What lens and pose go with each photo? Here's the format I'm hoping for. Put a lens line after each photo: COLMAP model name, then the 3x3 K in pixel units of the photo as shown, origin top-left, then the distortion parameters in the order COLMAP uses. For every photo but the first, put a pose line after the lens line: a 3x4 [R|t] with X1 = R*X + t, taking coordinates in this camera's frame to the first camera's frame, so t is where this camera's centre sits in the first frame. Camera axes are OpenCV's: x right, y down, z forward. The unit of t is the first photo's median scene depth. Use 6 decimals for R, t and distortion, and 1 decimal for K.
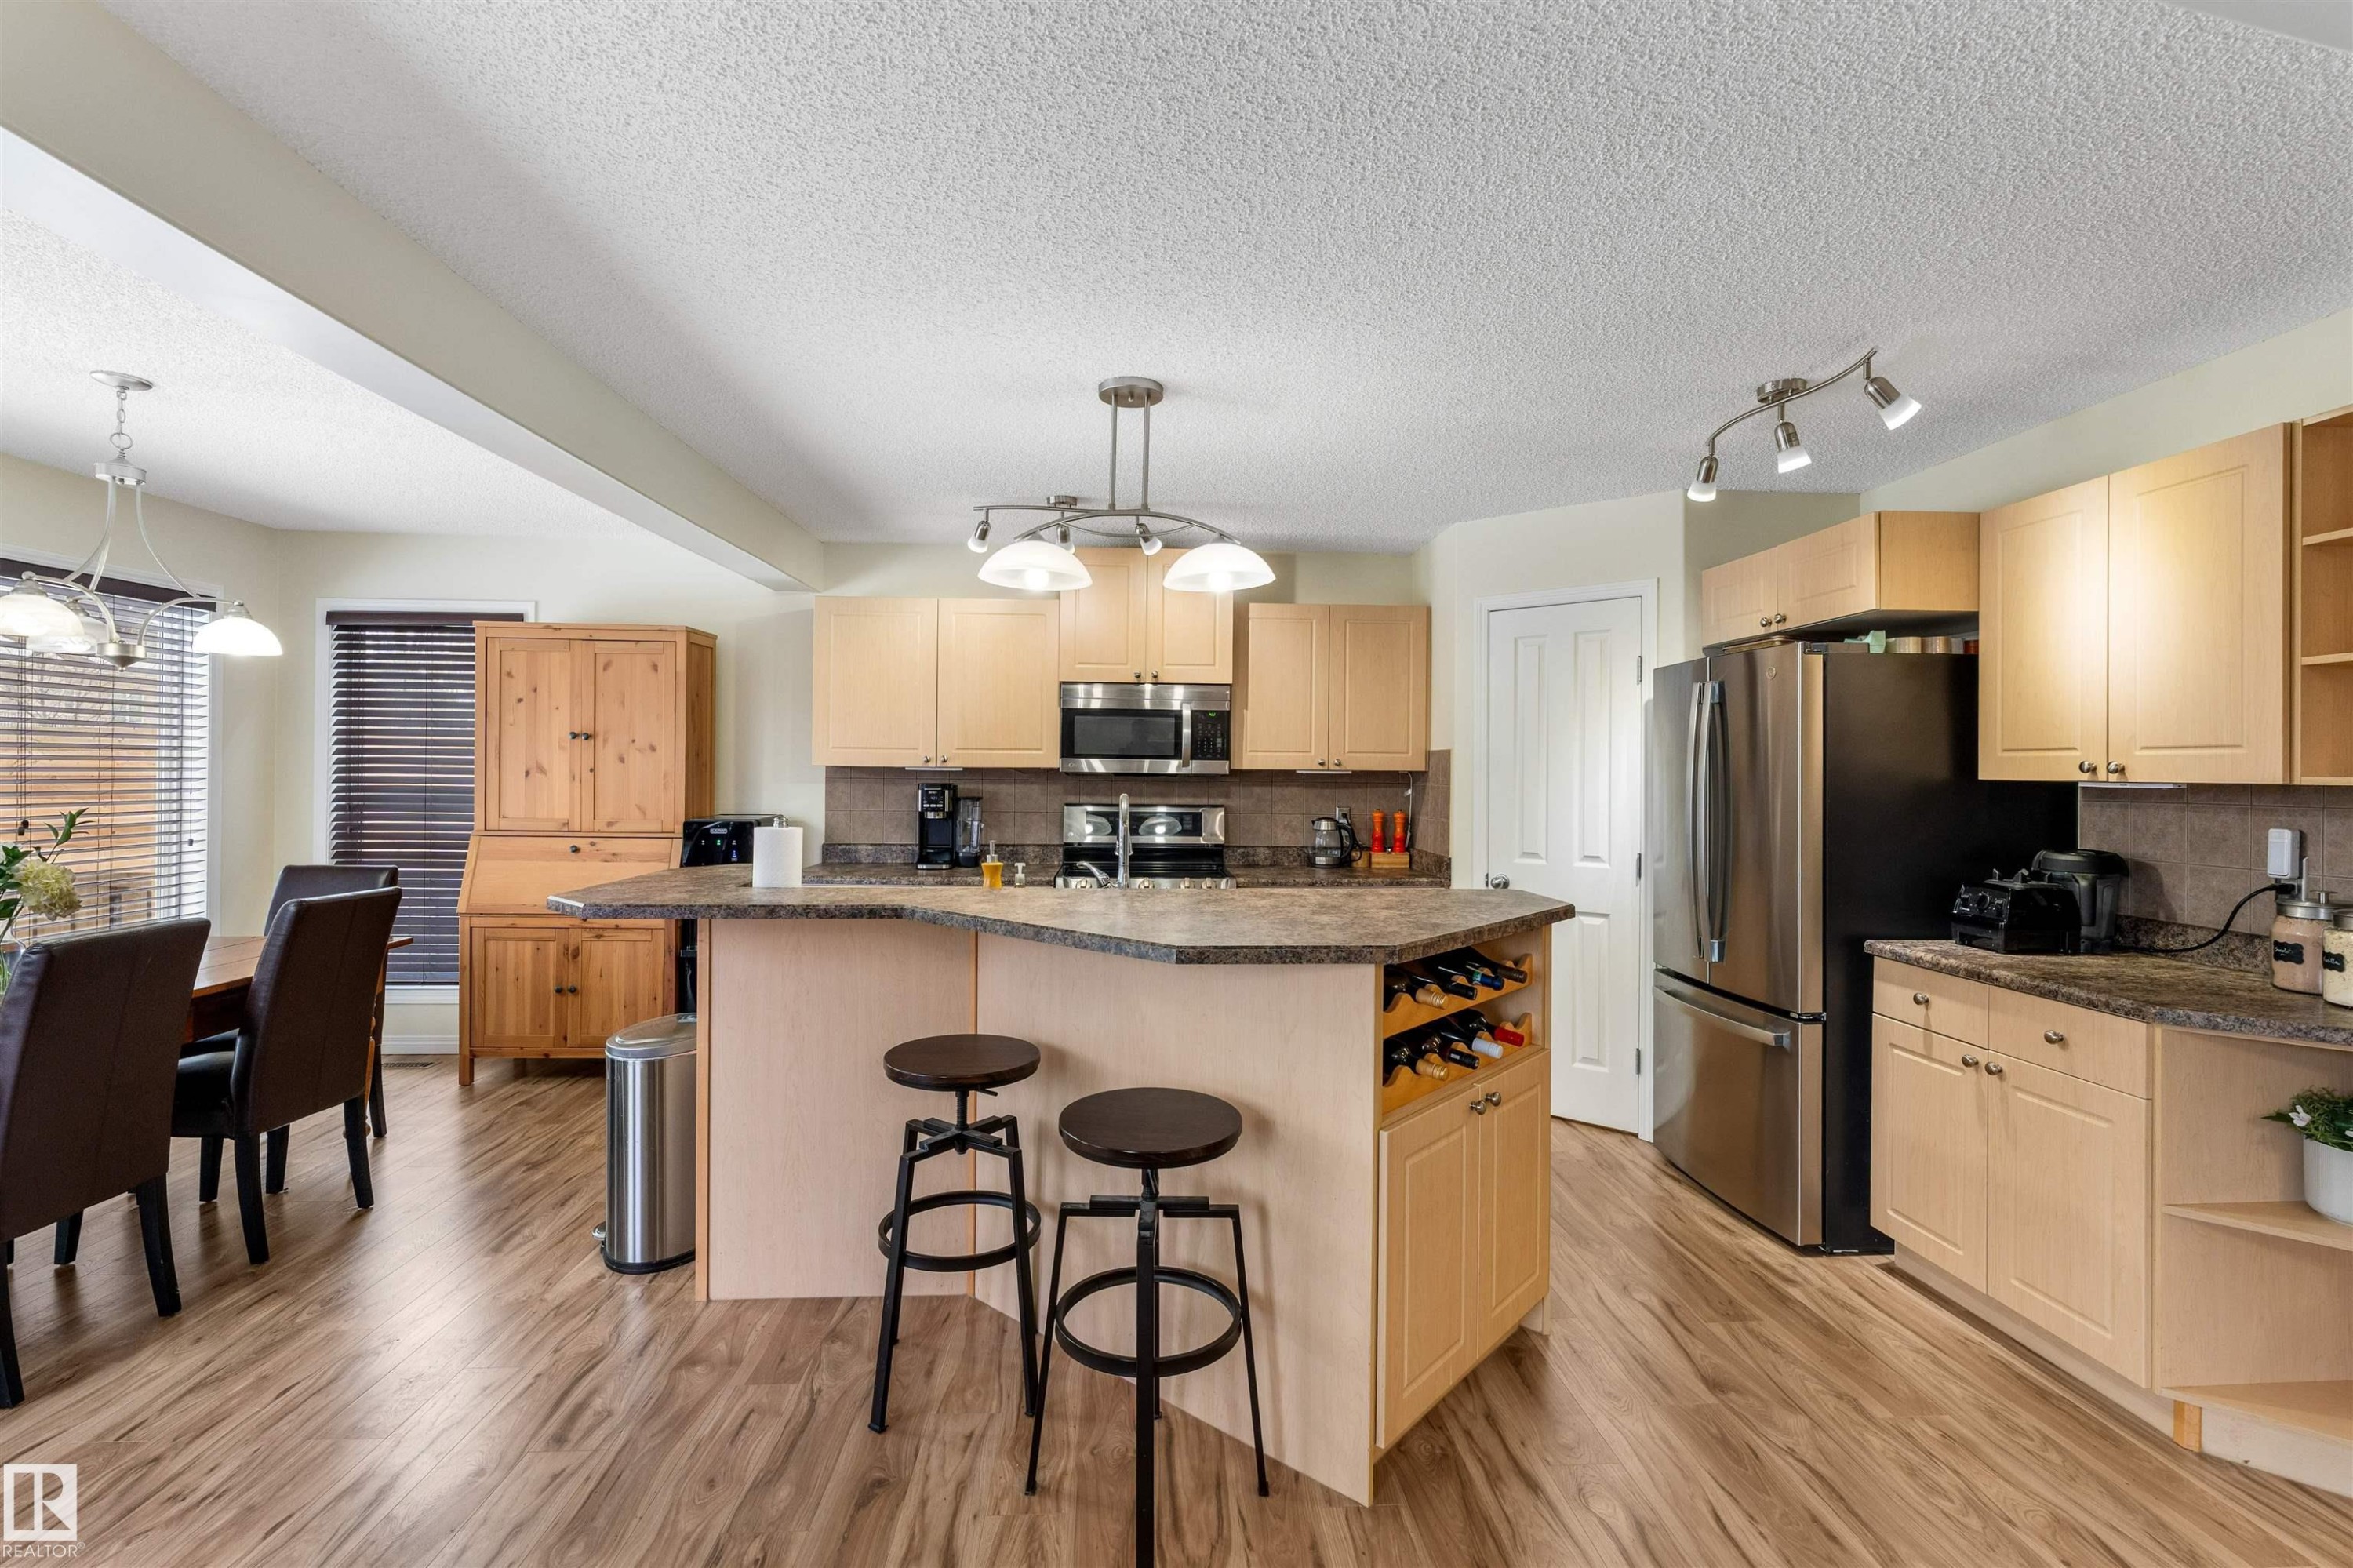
lens RADIAL K [[1071.0, 0, 1176.5], [0, 1071.0, 770.7], [0, 0, 1]] dist [-0.010232, 0.002971]
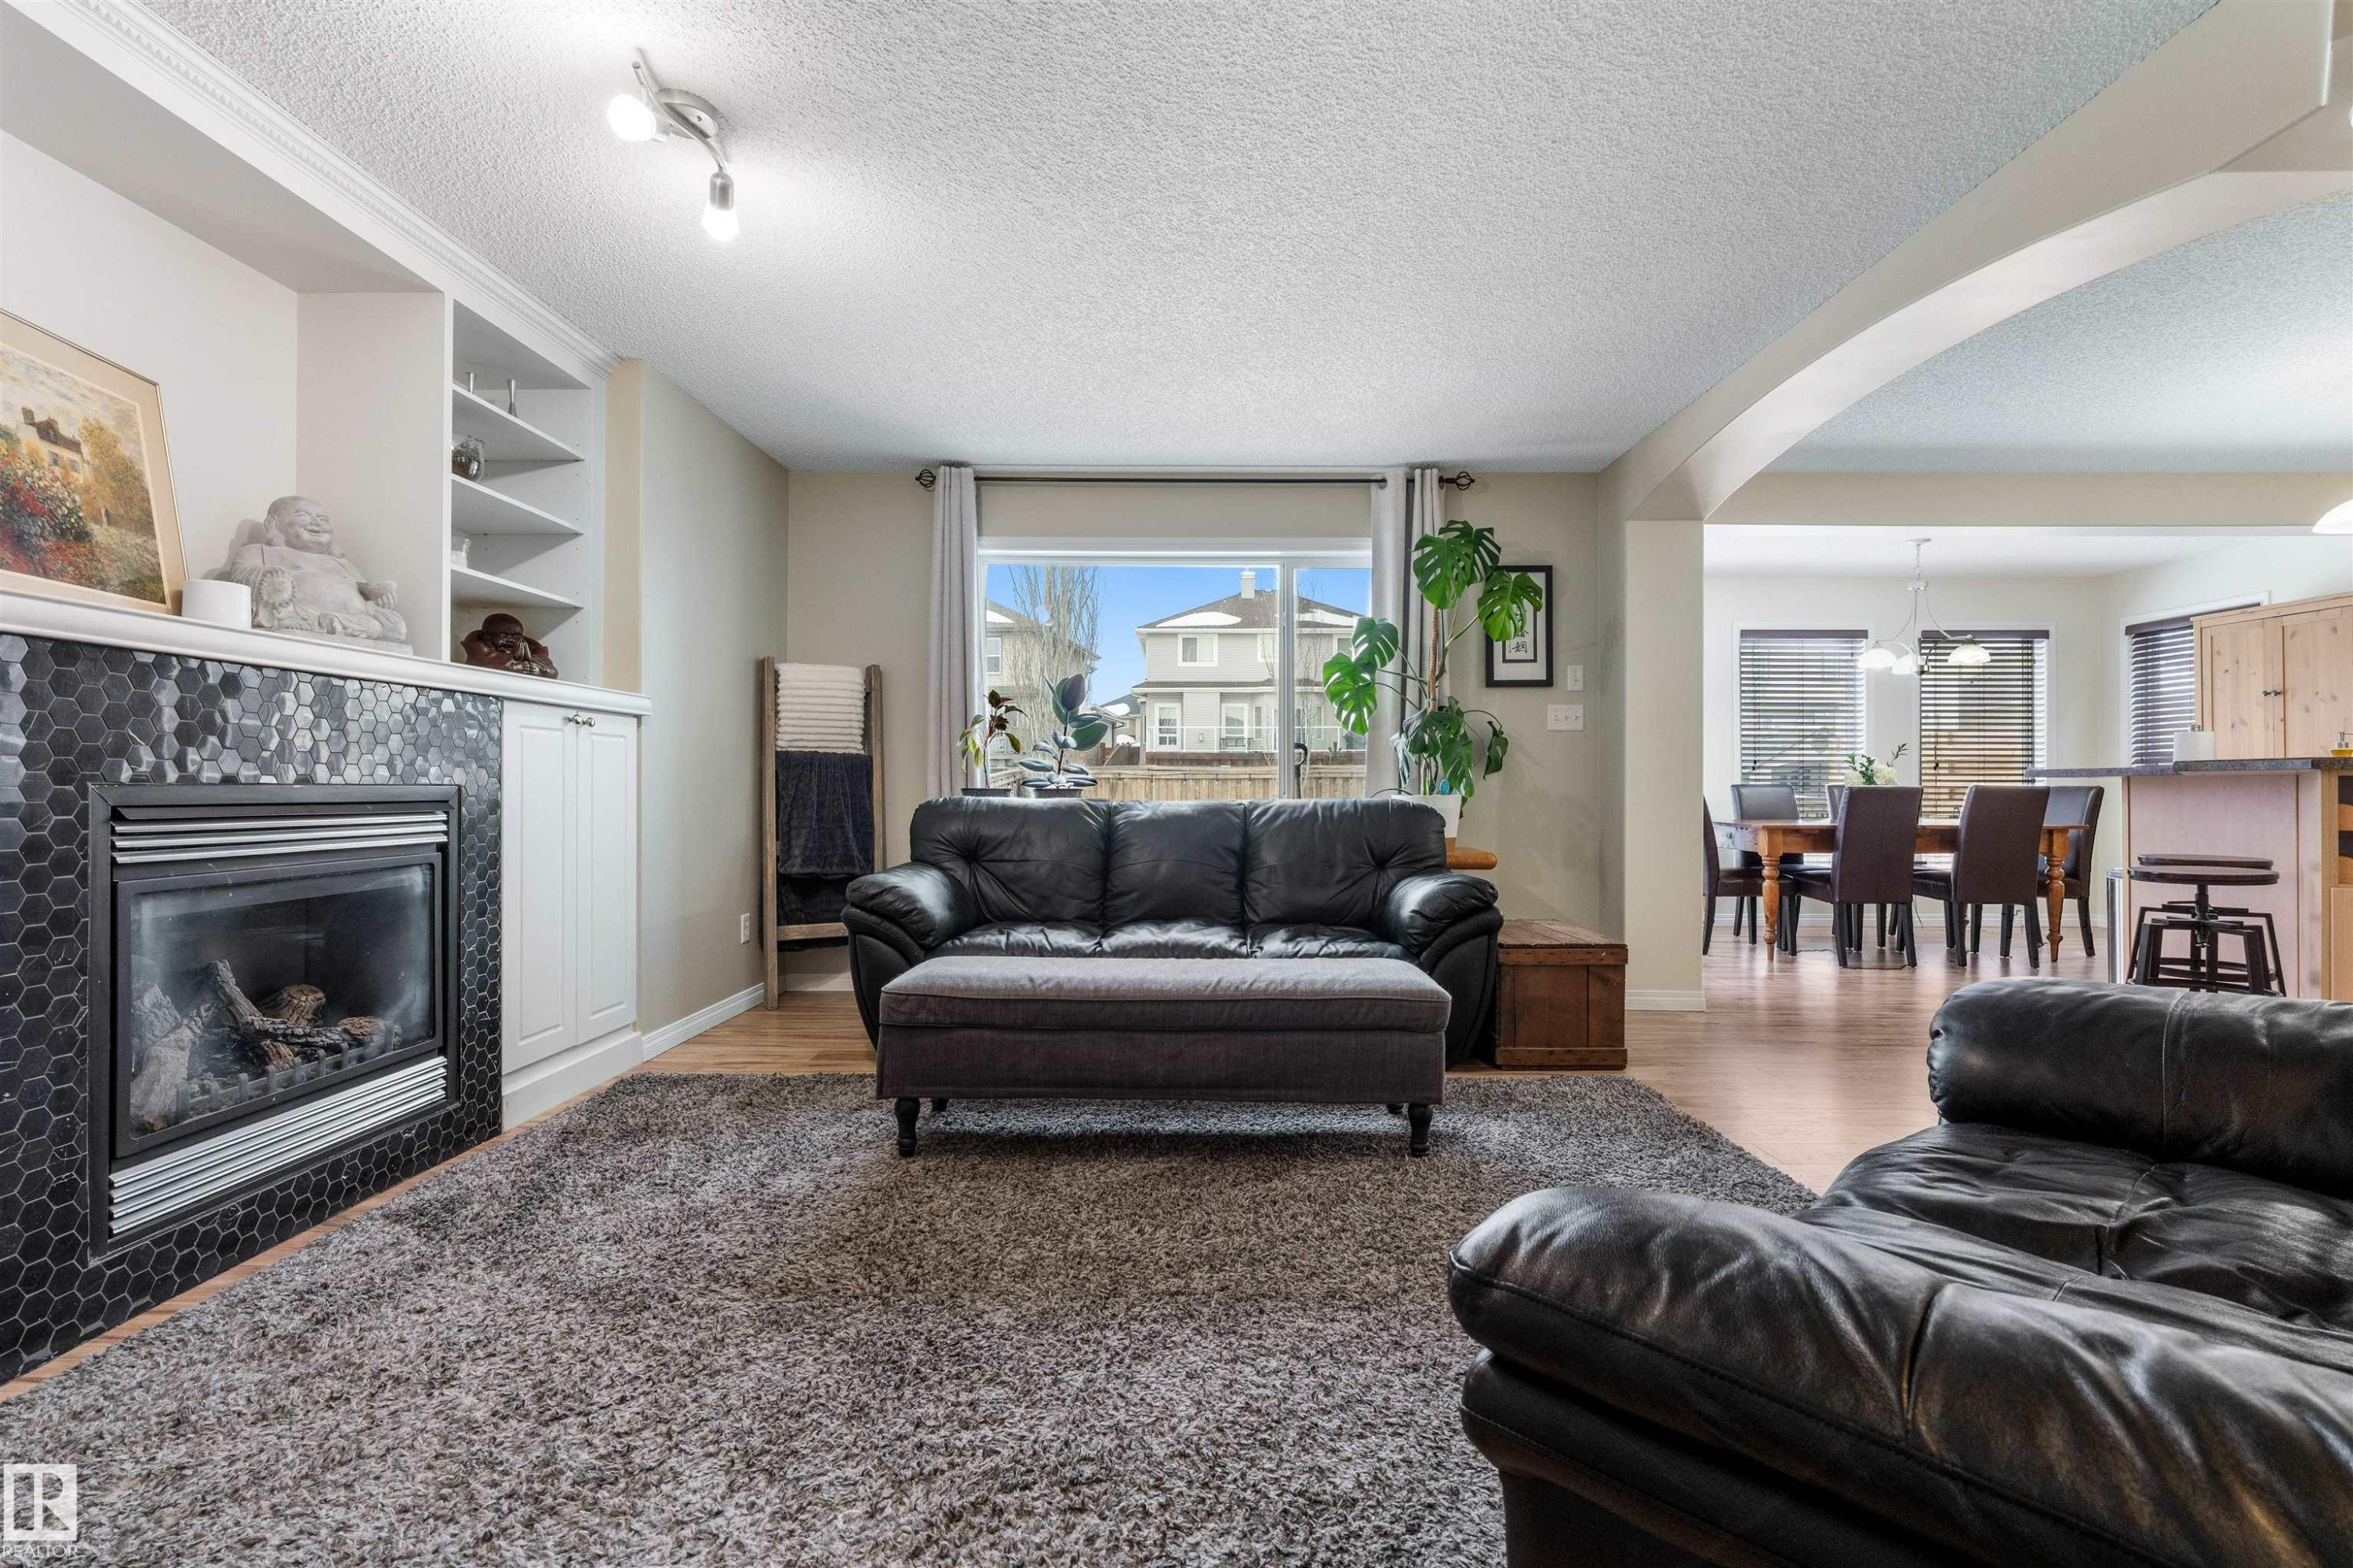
lens RADIAL K [[1071.0, 0, 1174.3], [0, 1071.0, 788.4], [0, 0, 1]] dist [-0.010232, 0.002971]
pose [[-0.073803, -0.009900, -0.997224, 1.181385], [-0.002506, 0.999949, -0.009741, 0.141992], [0.997270, 0.001781, -0.073824, -0.295756]]
